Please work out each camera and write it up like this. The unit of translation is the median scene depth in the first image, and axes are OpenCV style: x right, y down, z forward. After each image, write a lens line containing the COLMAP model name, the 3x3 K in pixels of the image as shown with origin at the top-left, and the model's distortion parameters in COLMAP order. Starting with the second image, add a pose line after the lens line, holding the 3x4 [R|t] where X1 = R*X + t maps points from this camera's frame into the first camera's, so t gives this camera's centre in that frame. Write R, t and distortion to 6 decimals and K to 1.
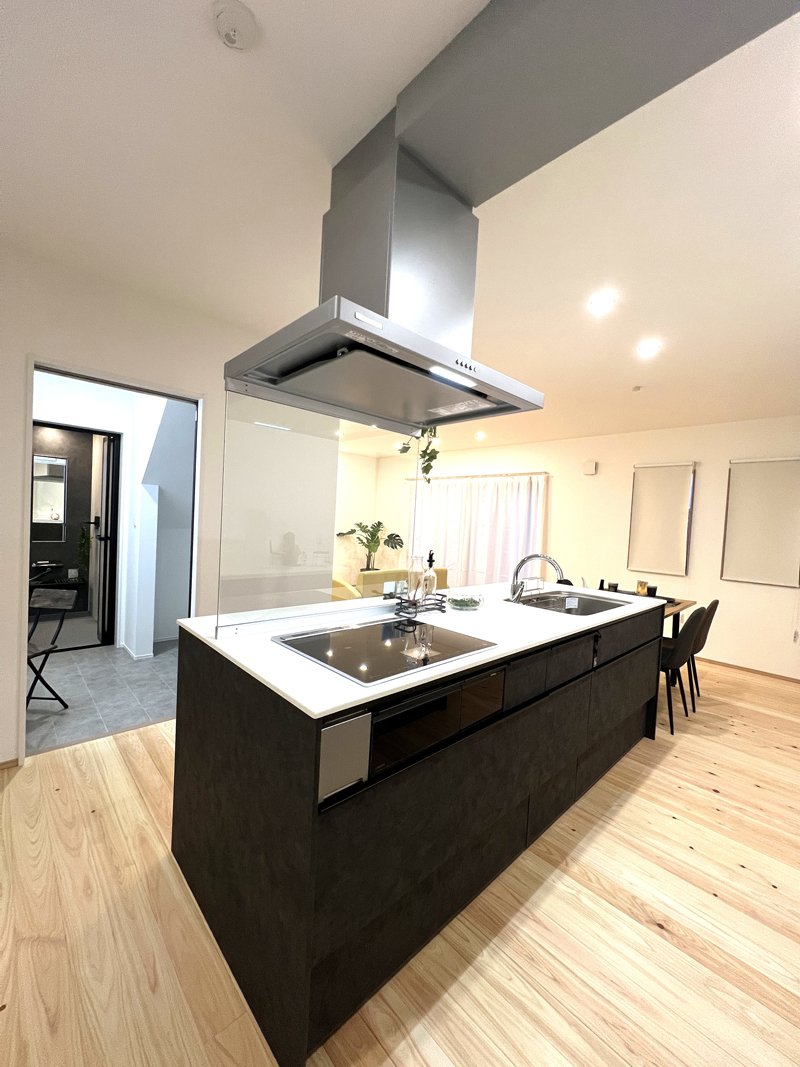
lens RADIAL K [[425.0, 0, 396.5], [0, 425.0, 534.3], [0, 0, 1]] dist [-0.000326, 0.000344]
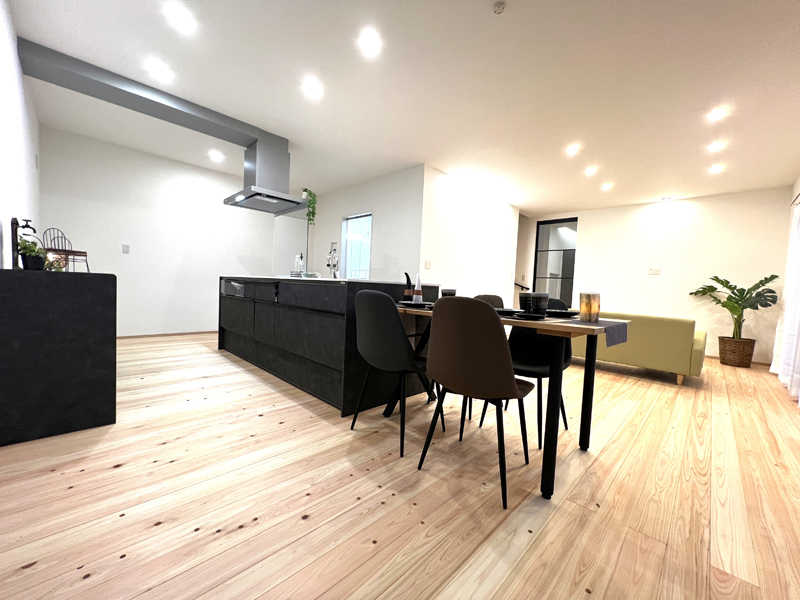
lens RADIAL K [[318.6, 0, 400.0], [0, 318.6, 300.0], [0, 0, 1]] dist [-0.000326, 0.000344]
pose [[0.040025, -0.010027, -0.999148, 1.697364], [-0.081476, 0.996587, -0.013265, 0.250844], [0.995871, 0.081938, 0.039071, 1.340555]]
